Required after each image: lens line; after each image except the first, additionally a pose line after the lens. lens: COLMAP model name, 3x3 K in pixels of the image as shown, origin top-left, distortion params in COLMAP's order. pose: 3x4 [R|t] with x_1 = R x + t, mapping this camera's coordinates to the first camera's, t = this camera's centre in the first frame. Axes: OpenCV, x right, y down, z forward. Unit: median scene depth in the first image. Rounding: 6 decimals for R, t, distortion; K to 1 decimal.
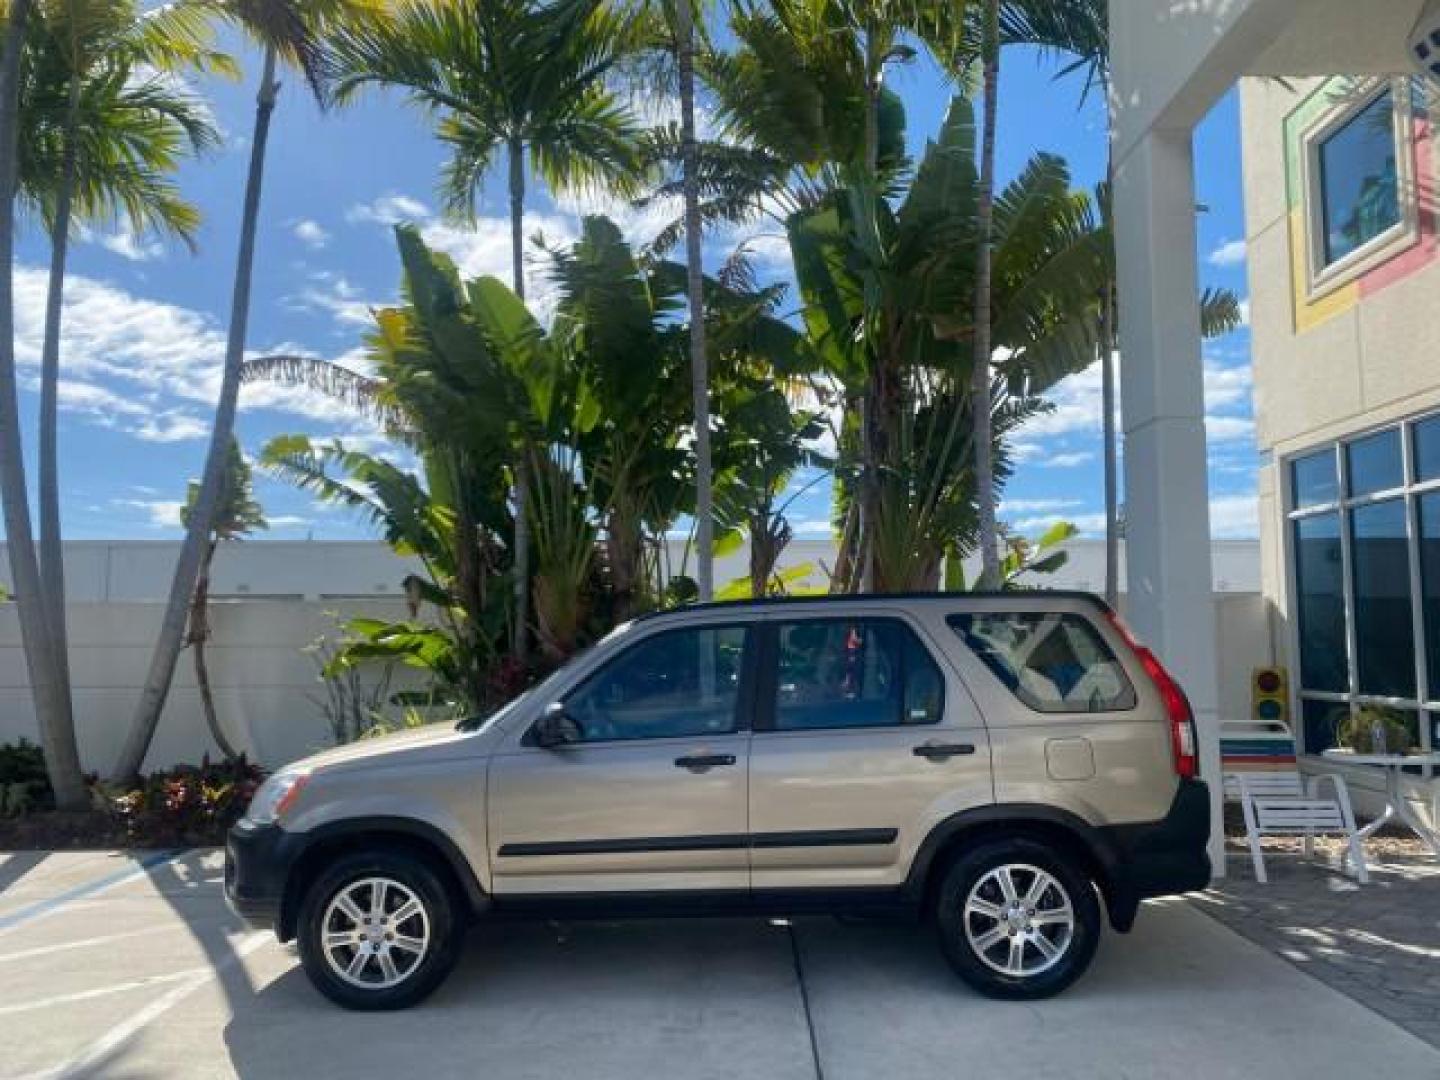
lens RADIAL K [[1108.3, 0, 724.6], [0, 1108.3, 533.3], [0, 0, 1]] dist [0.033614, -0.024177]
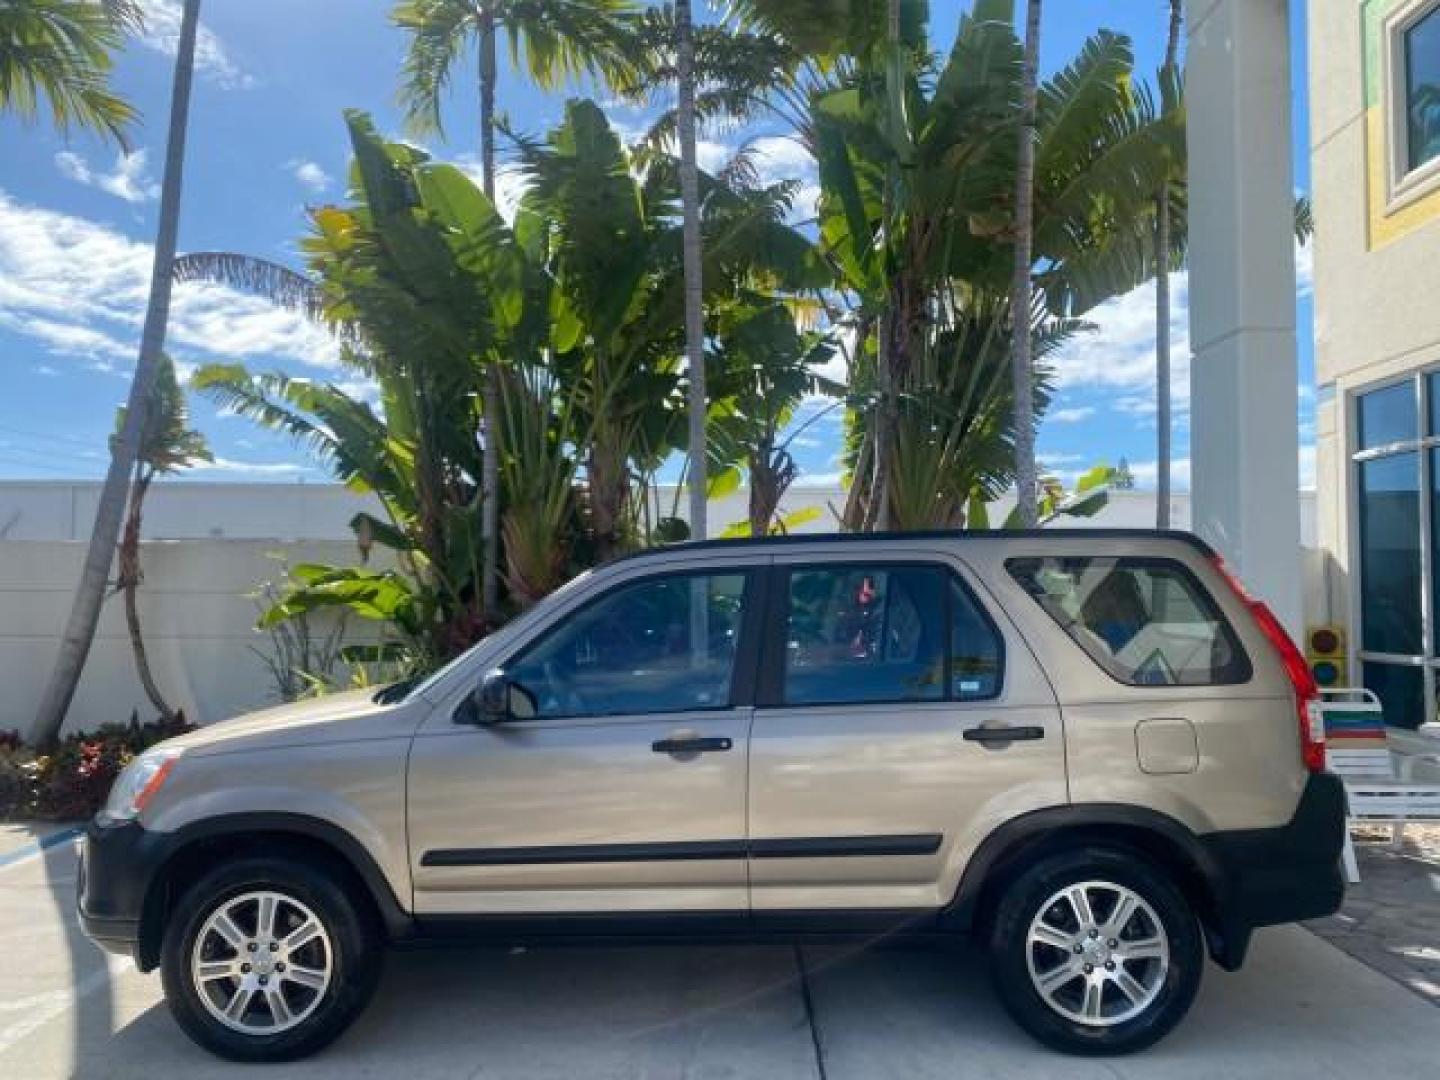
lens RADIAL K [[1108.3, 0, 728.3], [0, 1108.3, 534.3], [0, 0, 1]] dist [0.033614, -0.024177]
pose [[0.999931, 0.009544, 0.006783, 0.000425], [-0.009832, 0.998992, 0.043791, 0.012659], [-0.006359, -0.043855, 0.999018, 0.117985]]
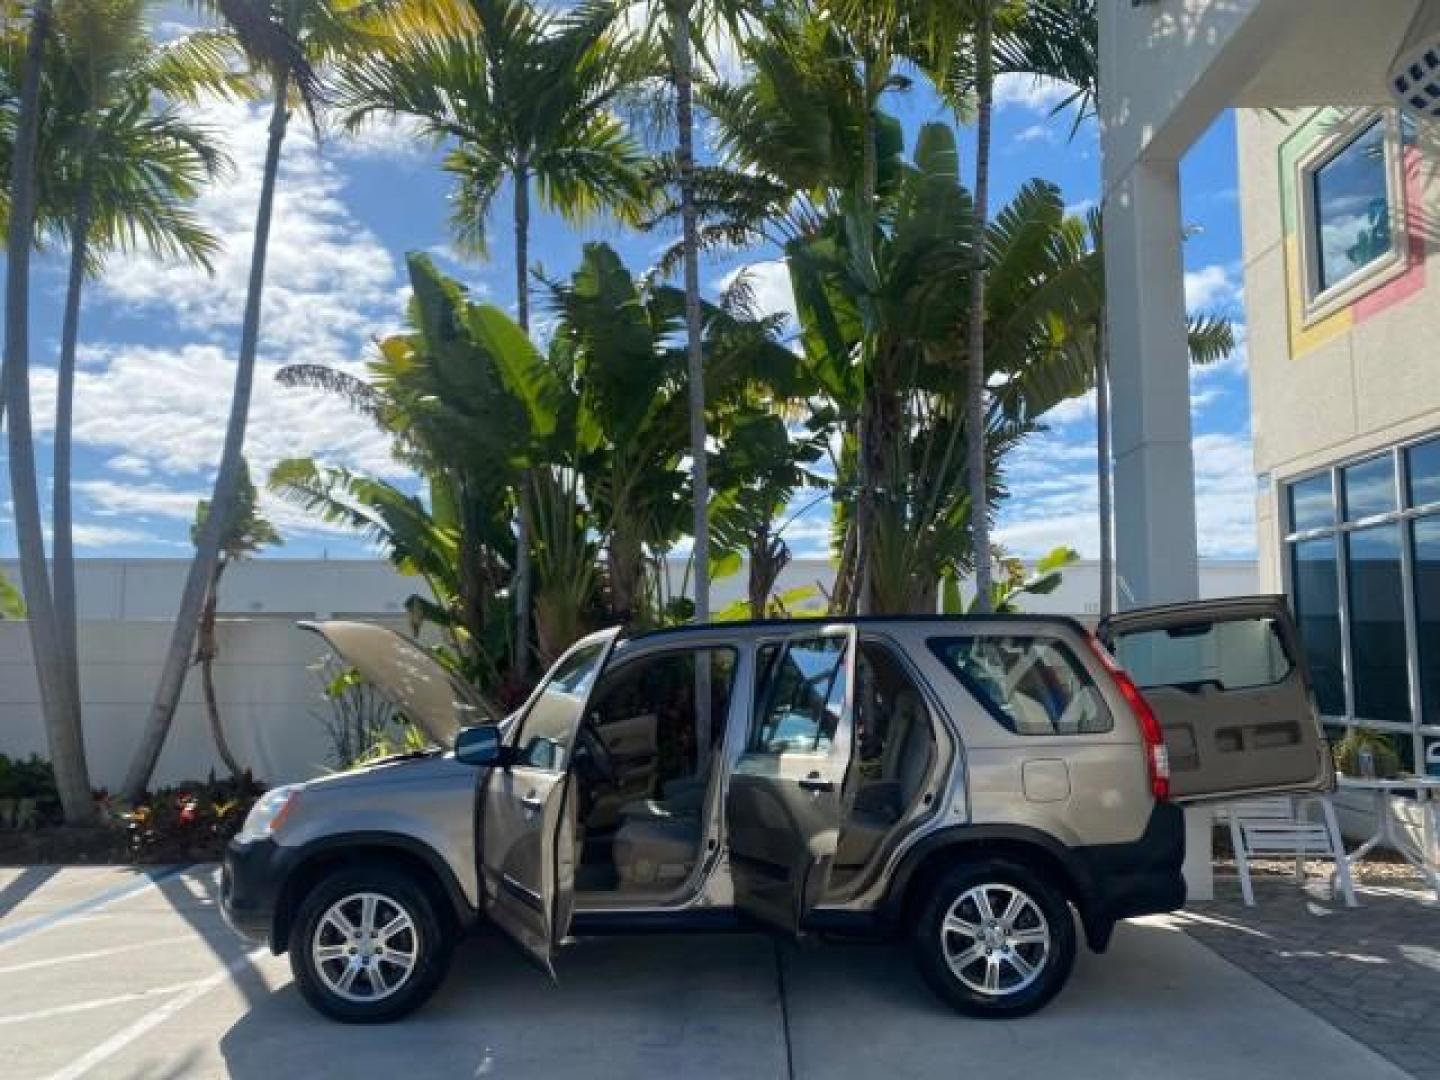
lens RADIAL K [[1108.3, 0, 723.6], [0, 1108.3, 533.7], [0, 0, 1]] dist [0.033614, -0.024177]
pose [[0.999905, 0.003239, -0.013384, 0.013905], [-0.003456, 0.999862, -0.016228, -0.002796], [0.013330, 0.016273, 0.999779, -0.012604]]
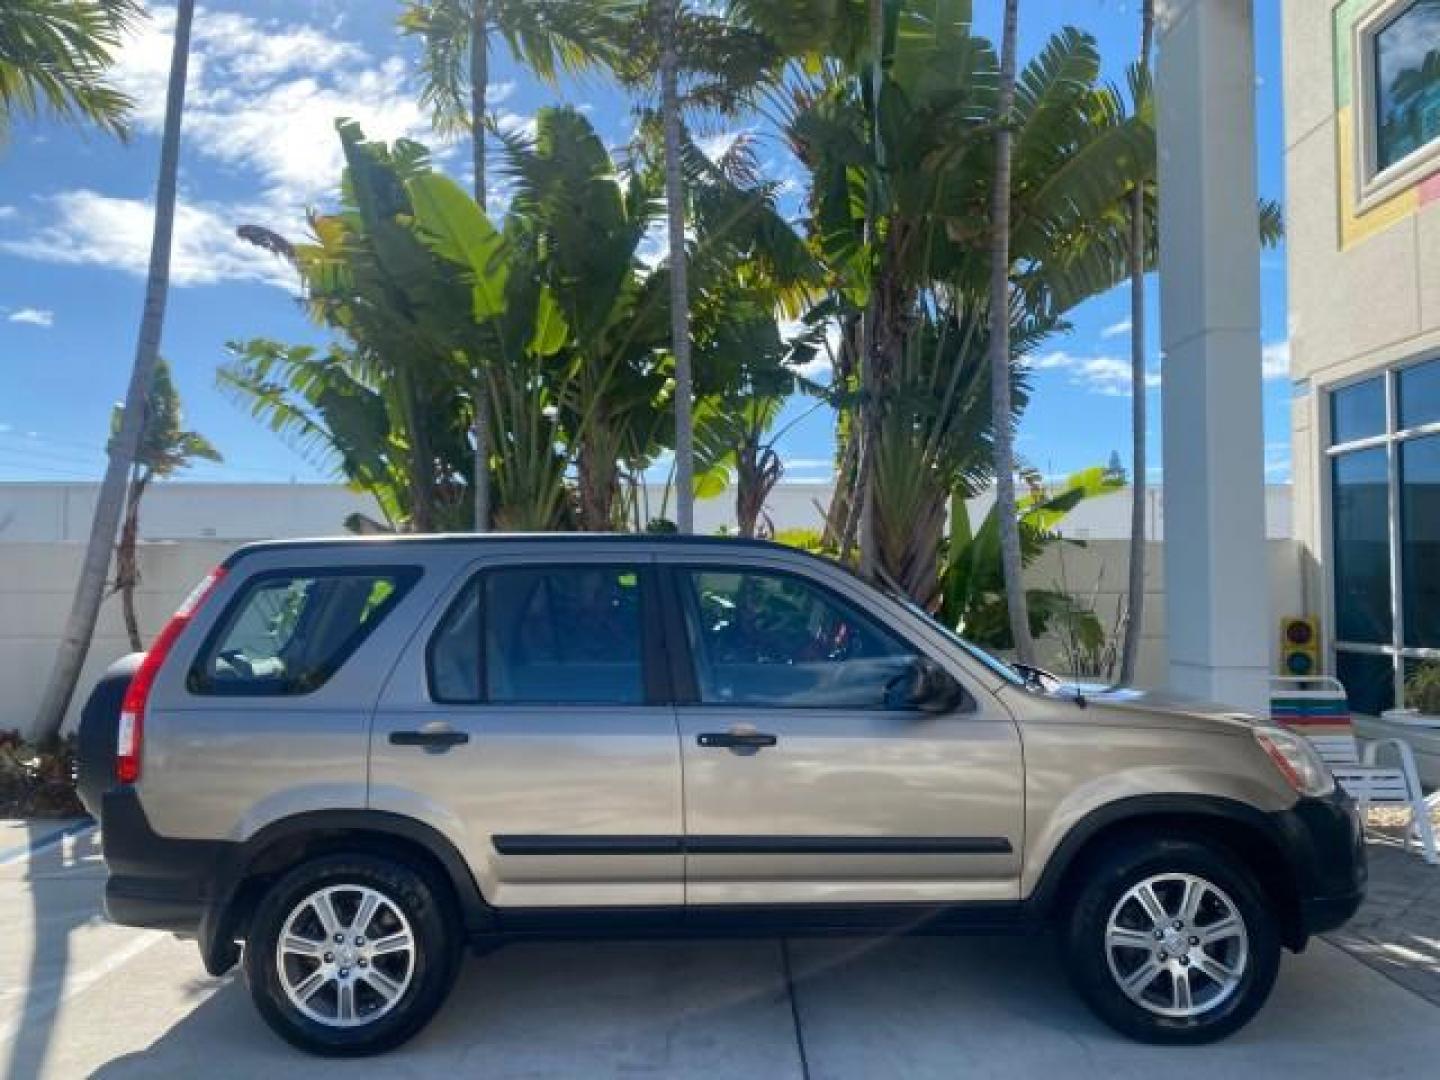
lens RADIAL K [[1108.3, 0, 728.4], [0, 1108.3, 535.1], [0, 0, 1]] dist [0.033614, -0.024177]
pose [[0.999911, 0.002487, 0.013141, 0.004894], [-0.003134, 0.998771, 0.049459, 0.009584], [-0.013002, -0.049496, 0.998690, 0.099345]]
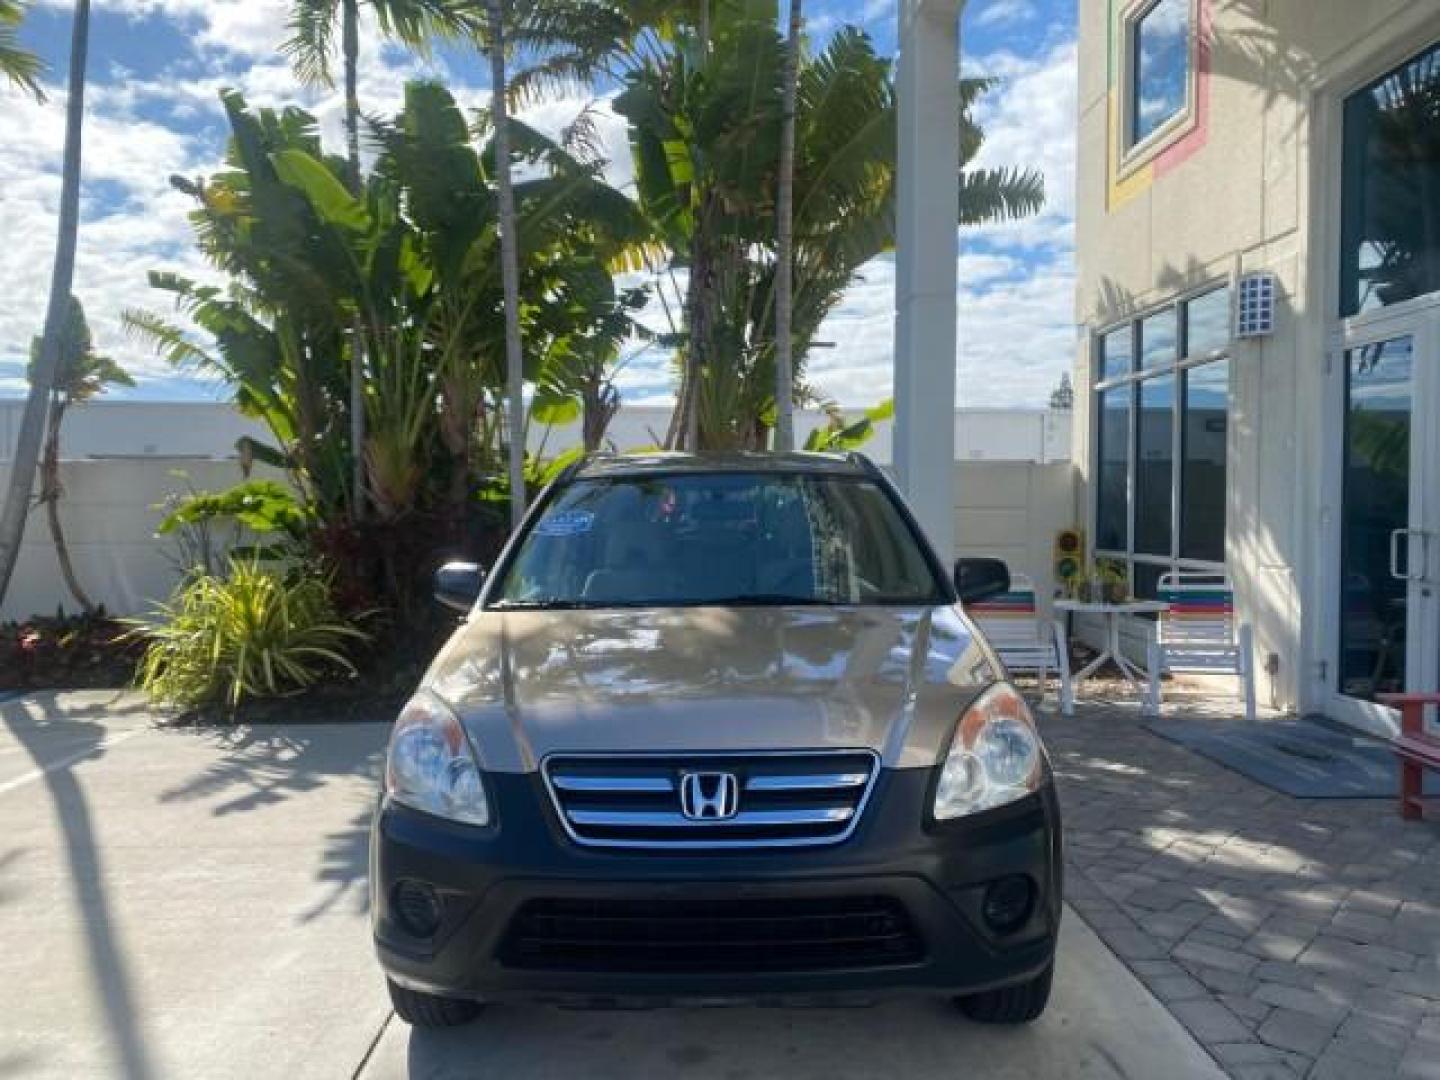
lens RADIAL K [[1108.3, 0, 718.9], [0, 1108.3, 529.9], [0, 0, 1]] dist [0.033614, -0.024177]
pose [[0.999191, 0.004355, 0.039987, 0.115526], [-0.009030, 0.993031, 0.117505, -0.002539], [-0.039197, -0.117771, 0.992267, -0.061262]]
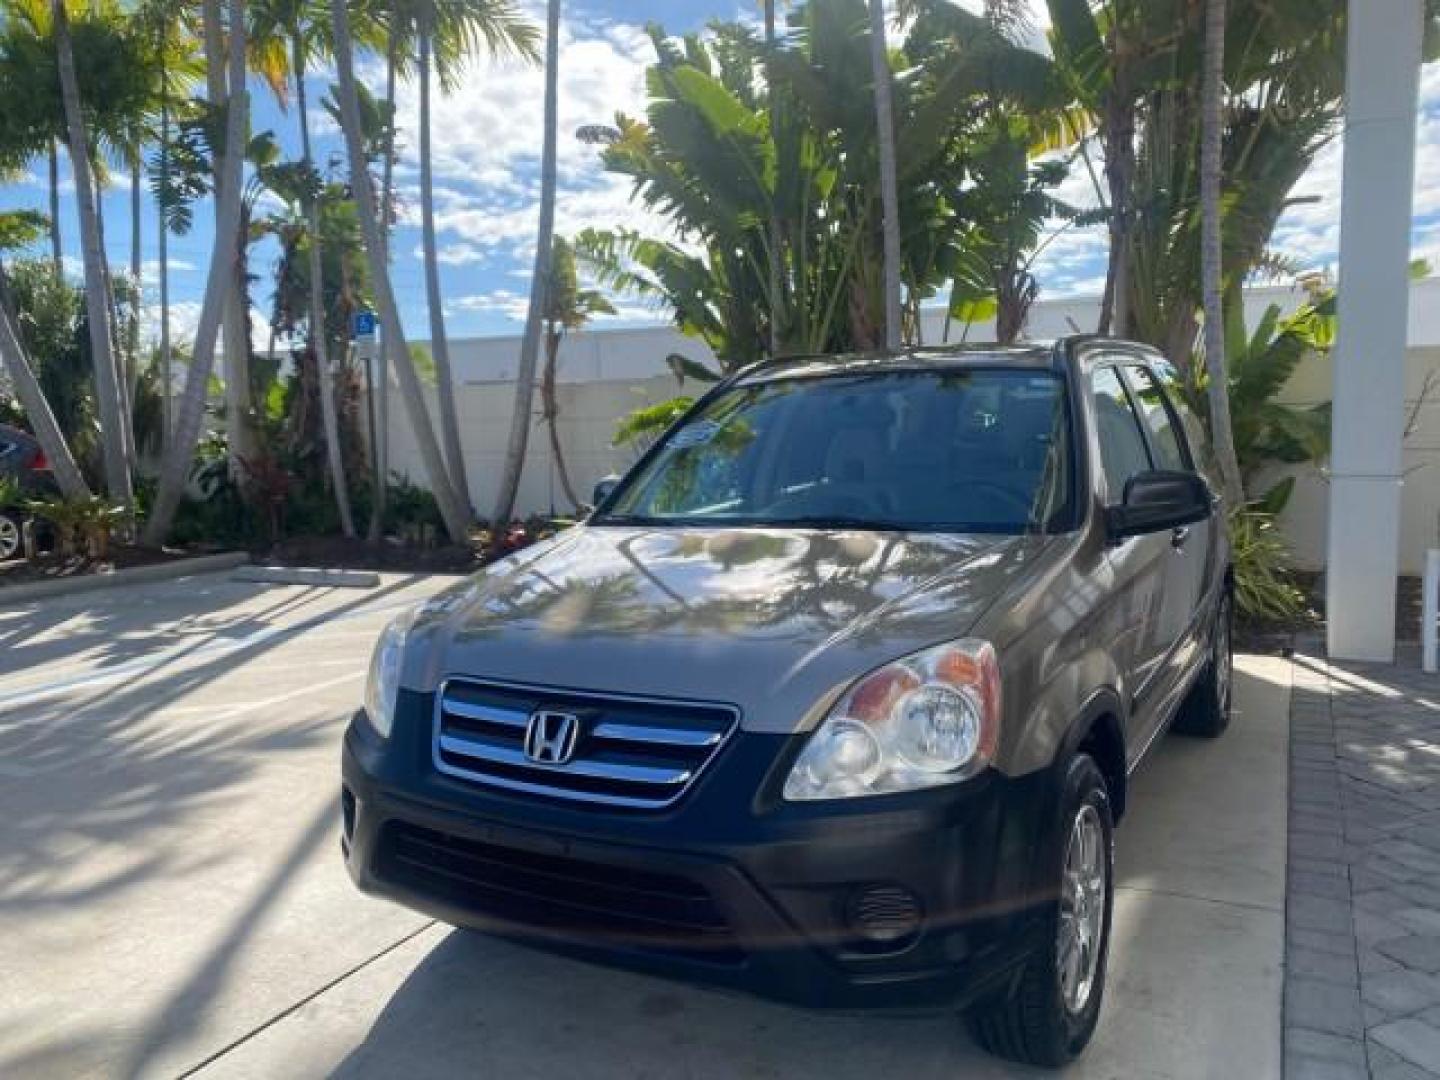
lens RADIAL K [[1108.3, 0, 715.3], [0, 1108.3, 529.9], [0, 0, 1]] dist [0.033614, -0.024177]
pose [[0.890341, 0.029508, -0.454336, 0.260684], [0.063294, 0.980186, 0.187696, 0.004674], [0.450872, -0.195870, 0.870832, 0.008724]]
